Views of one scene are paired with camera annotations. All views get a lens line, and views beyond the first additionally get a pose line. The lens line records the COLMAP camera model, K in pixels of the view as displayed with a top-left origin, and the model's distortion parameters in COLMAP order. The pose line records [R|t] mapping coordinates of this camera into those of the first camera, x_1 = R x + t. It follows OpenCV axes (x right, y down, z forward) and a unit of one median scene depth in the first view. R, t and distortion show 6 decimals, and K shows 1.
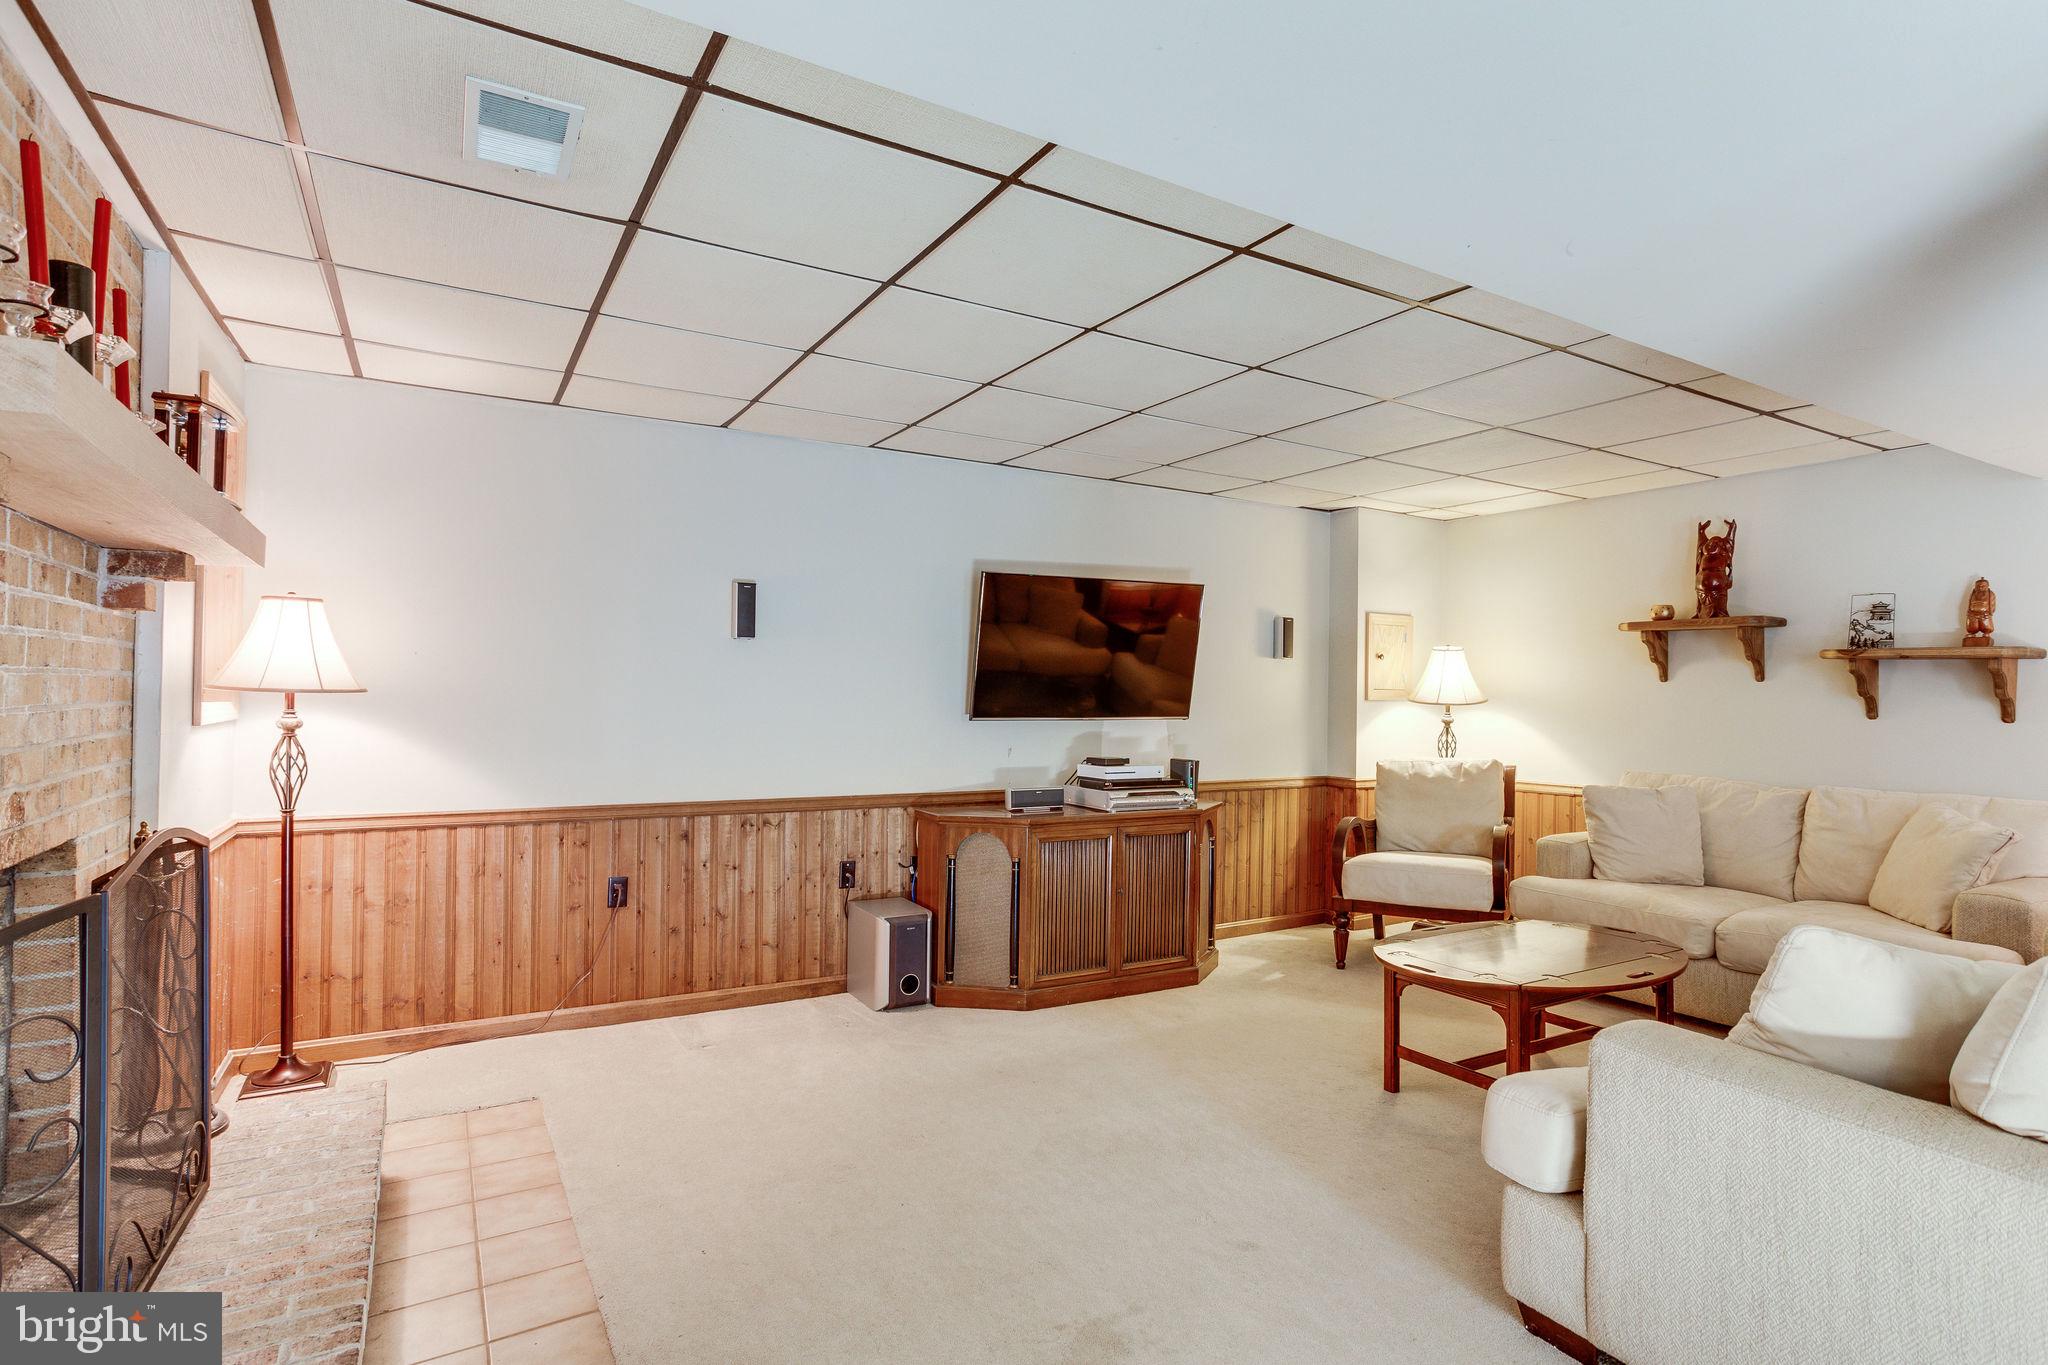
lens RADIAL K [[1041.7, 0, 1034.0], [0, 1041.7, 681.8], [0, 0, 1]] dist [-0.037971, 0.032525]
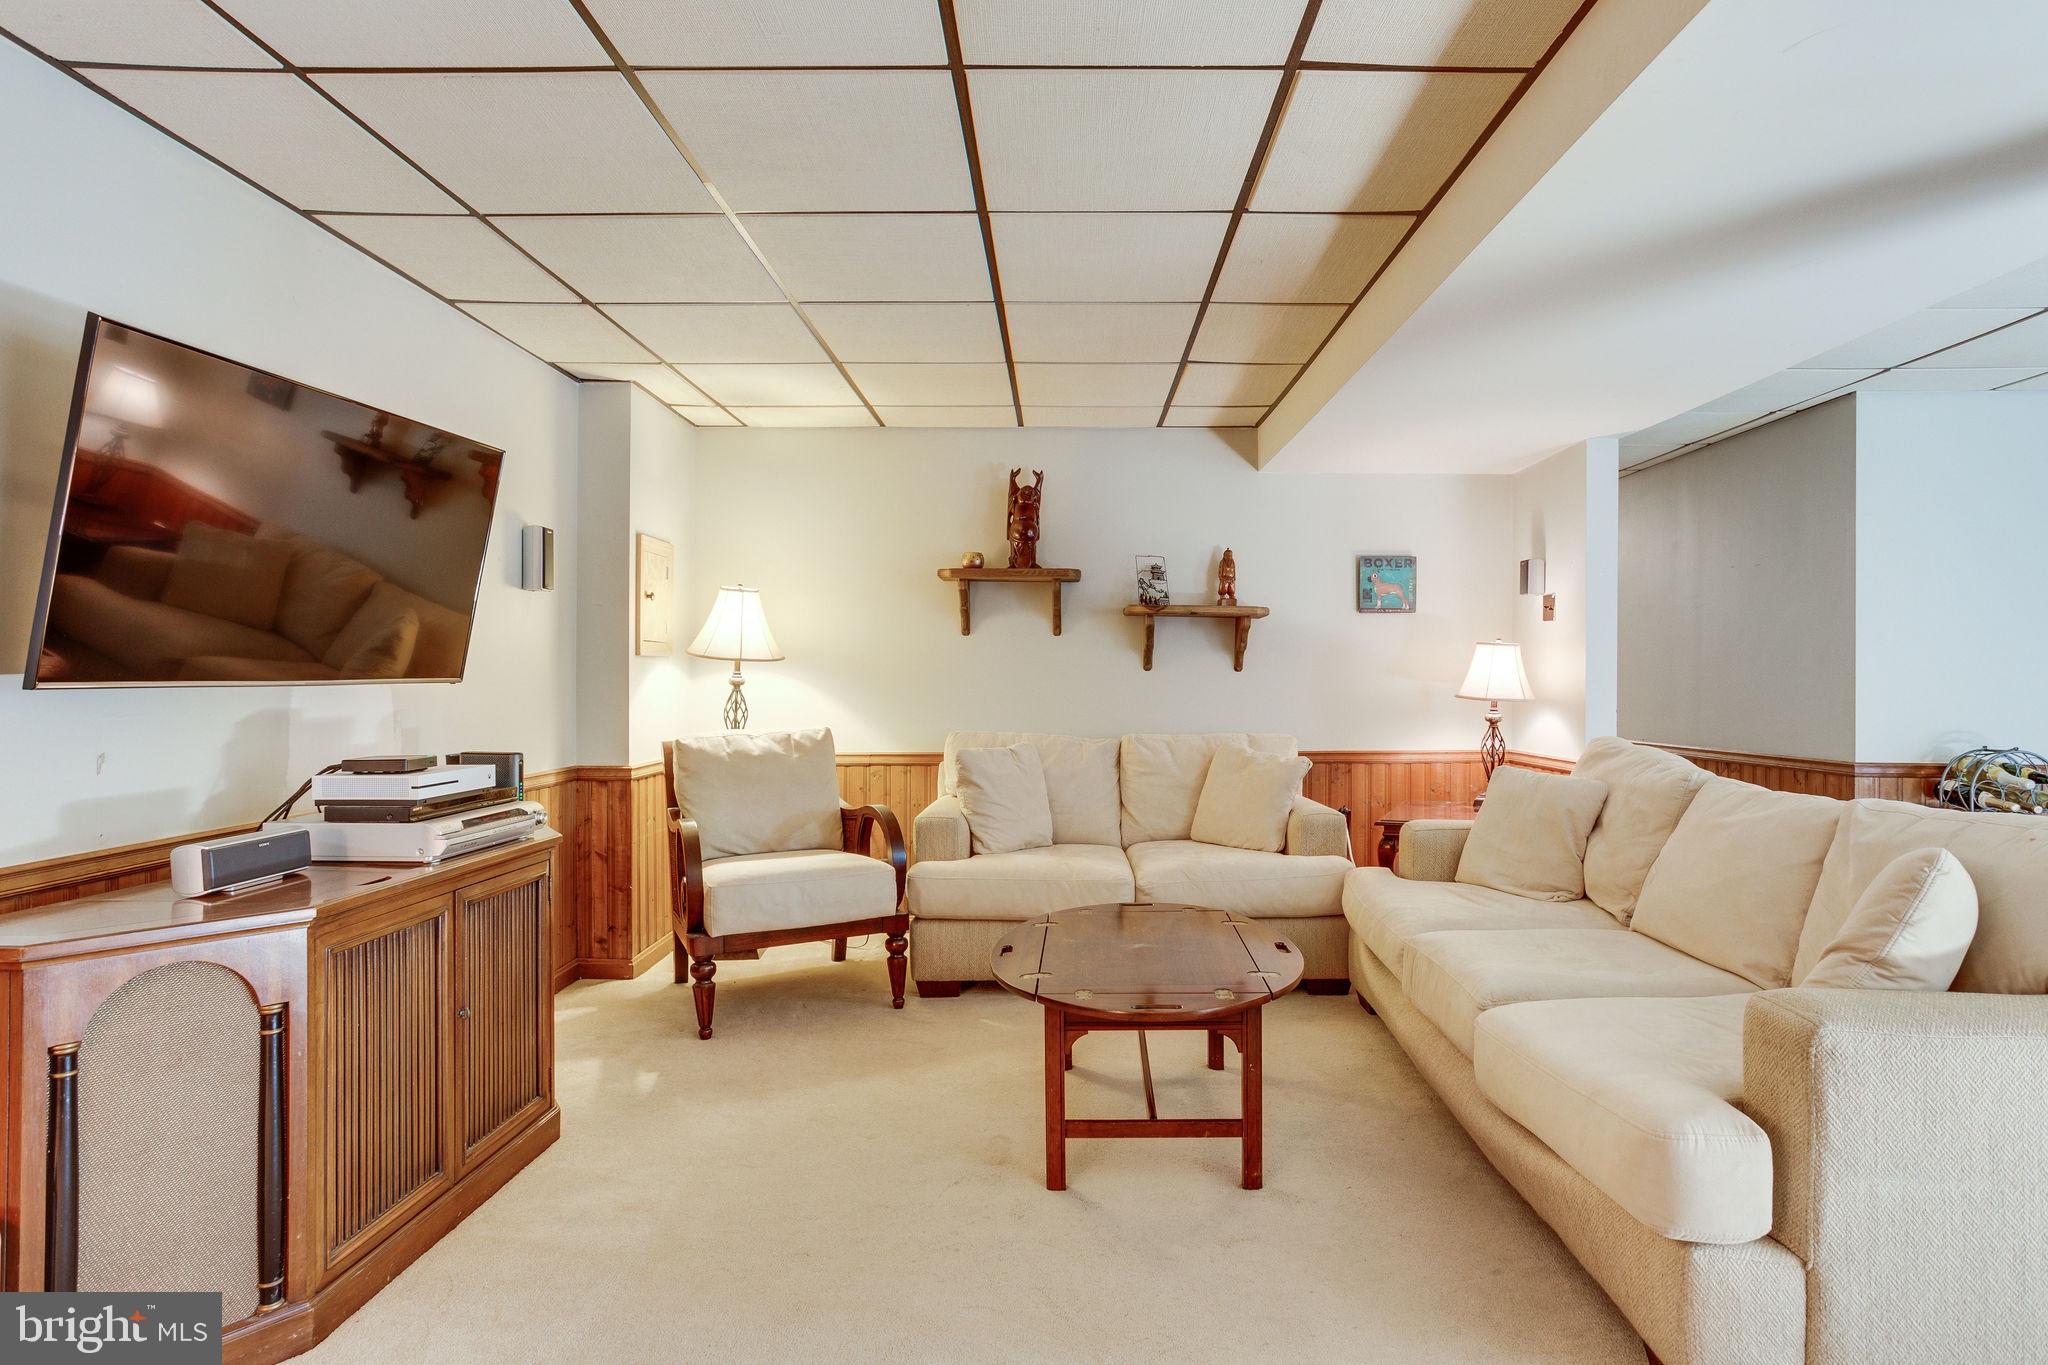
lens RADIAL K [[1087.3, 0, 1067.9], [0, 1087.3, 678.4], [0, 0, 1]] dist [-0.045941, 0.036234]
pose [[0.512659, -0.012053, 0.858508, -0.234713], [-0.006286, 0.999822, 0.017791, 0.026028], [-0.858569, -0.014517, 0.512492, 0.510858]]
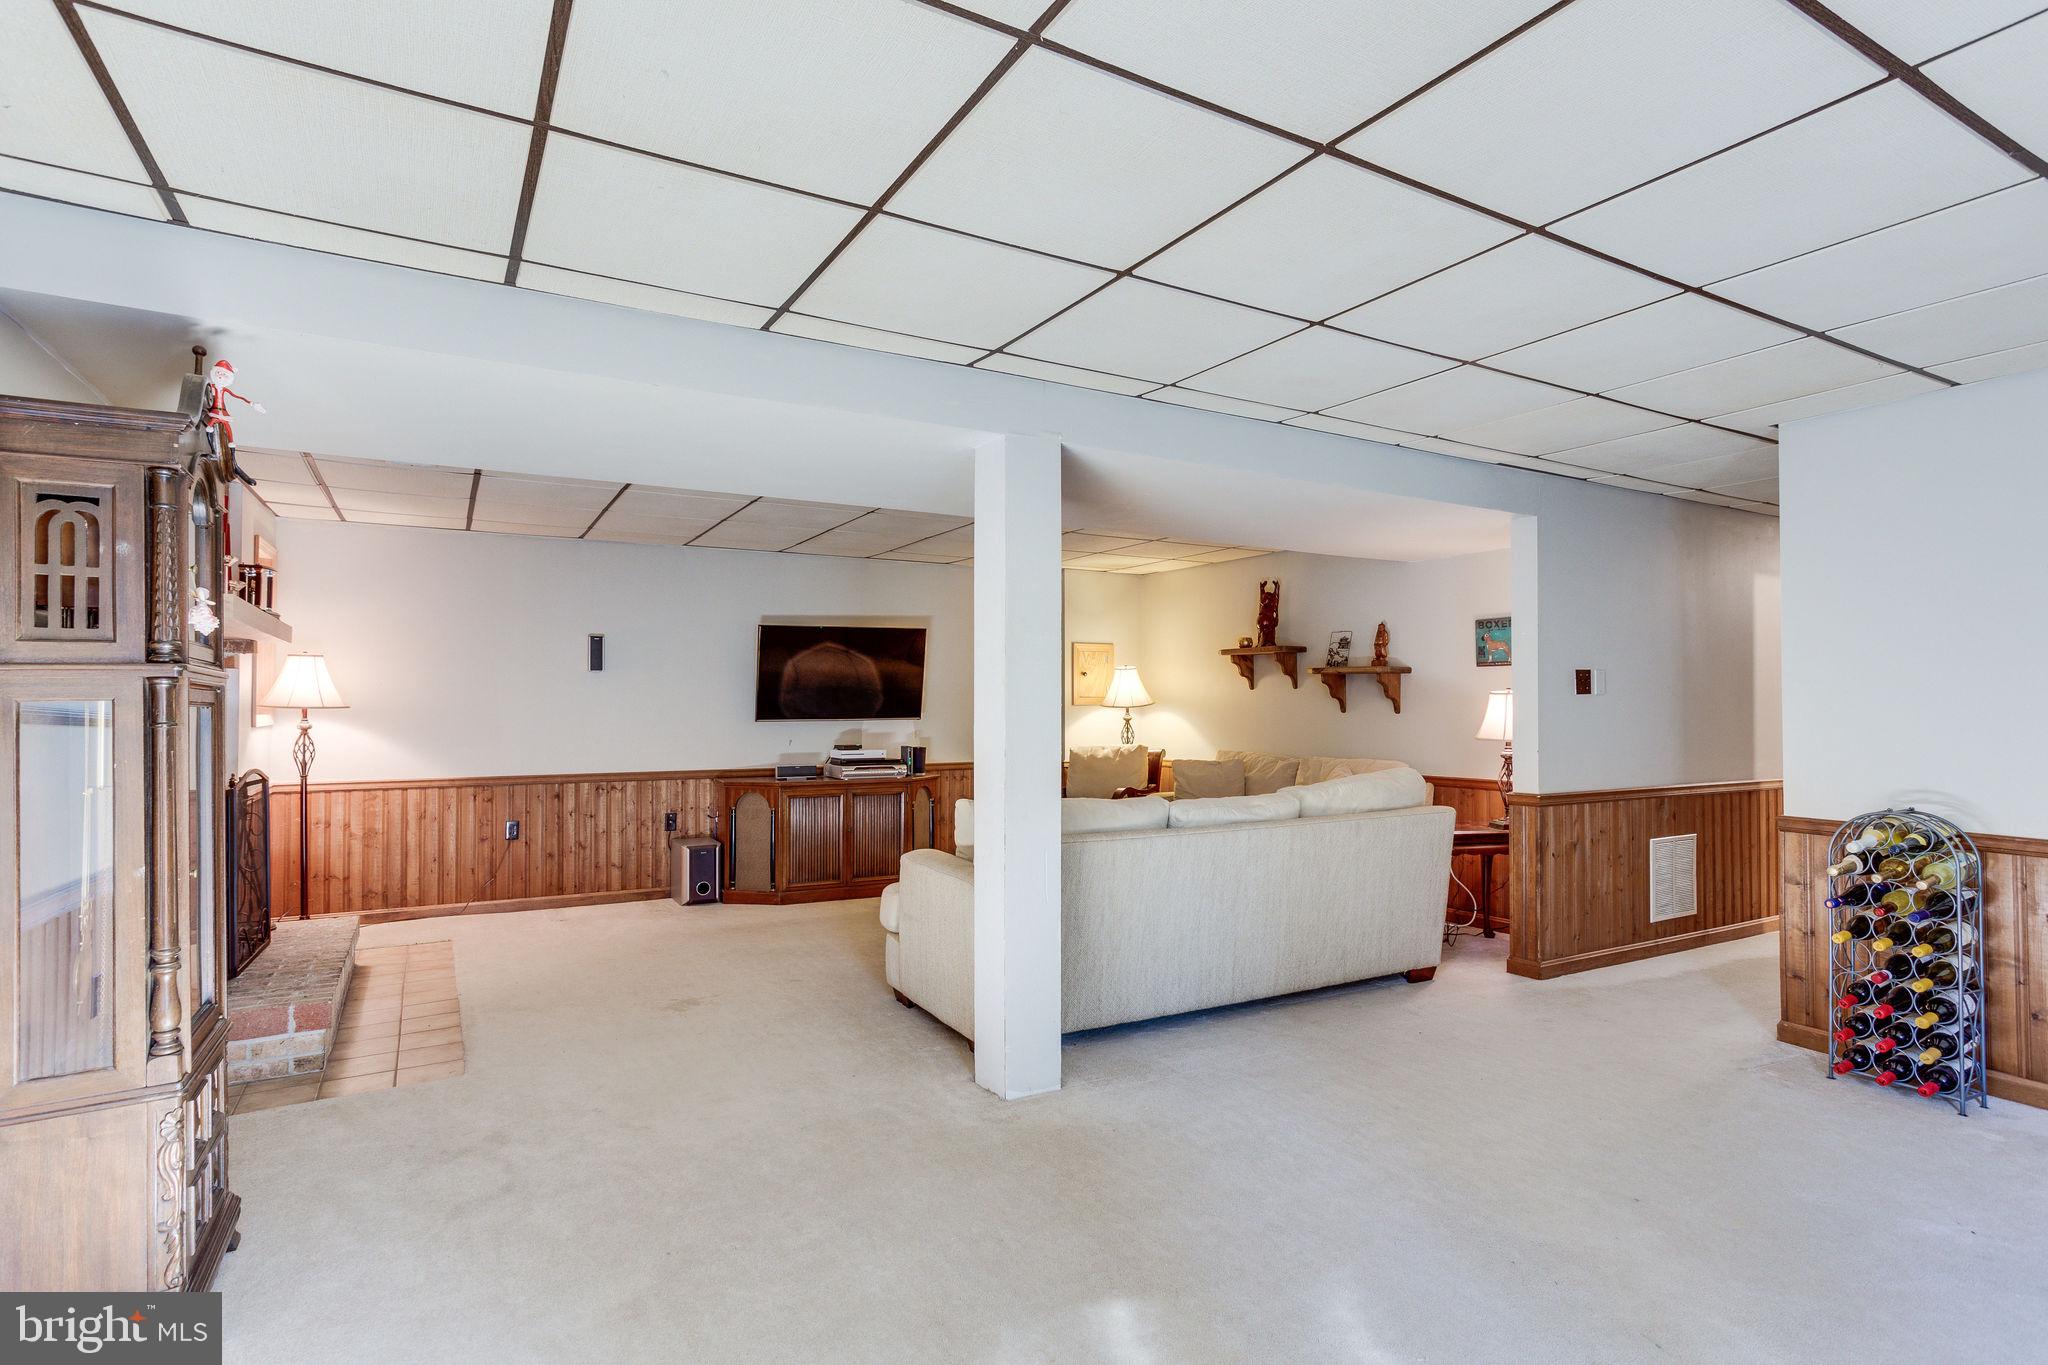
lens RADIAL K [[1027.1, 0, 1050.9], [0, 1027.1, 687.4], [0, 0, 1]] dist [0.002520, 0.000611]
pose [[0.999901, -0.012669, 0.006072, 0.393529], [0.012691, 0.999913, -0.003569, -0.002426], [-0.006026, 0.003645, 0.999975, -0.554834]]
